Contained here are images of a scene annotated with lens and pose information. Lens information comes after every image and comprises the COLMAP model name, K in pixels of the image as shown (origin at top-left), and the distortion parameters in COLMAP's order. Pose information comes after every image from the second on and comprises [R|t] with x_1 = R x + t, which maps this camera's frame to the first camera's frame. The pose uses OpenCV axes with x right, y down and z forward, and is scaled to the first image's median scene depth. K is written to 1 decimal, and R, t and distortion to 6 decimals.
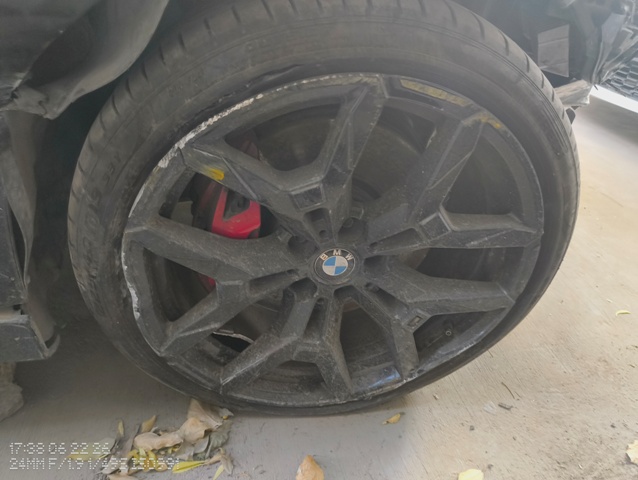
lens RADIAL K [[490.0, 0, 345.0], [0, 490.0, 237.4], [0, 0, 1]] dist [0.025268, -0.038251]
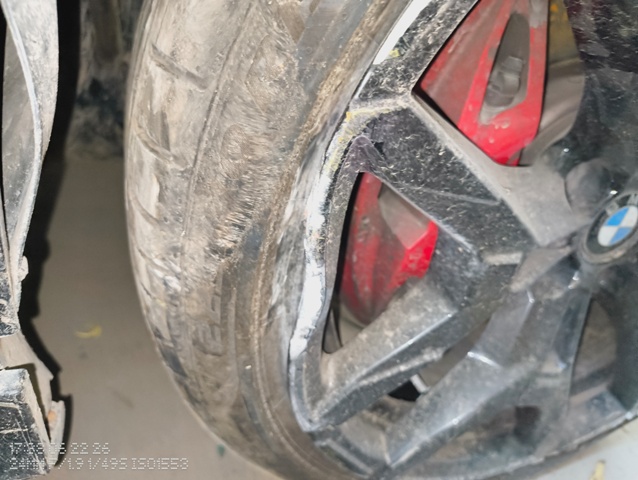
lens RADIAL K [[490.0, 0, 345.0], [0, 490.0, 237.4], [0, 0, 1]] dist [0.025268, -0.038251]
pose [[0.977037, -0.032853, 0.210522, -0.443932], [0.035629, 0.999321, -0.009403, 0.068103], [-0.210070, 0.016688, 0.977544, 0.556835]]
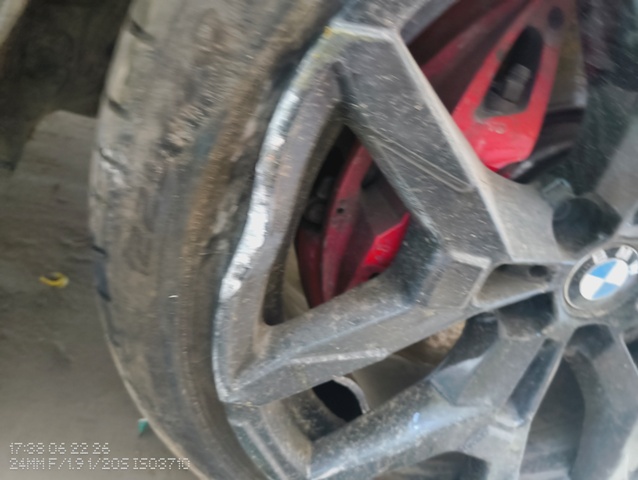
lens RADIAL K [[490.0, 0, 345.0], [0, 490.0, 237.4], [0, 0, 1]] dist [0.025268, -0.038251]
pose [[0.958985, 0.227156, 0.169551, -0.390055], [-0.205448, 0.969122, -0.136361, 0.145591], [-0.195291, 0.095935, 0.976042, 0.571285]]
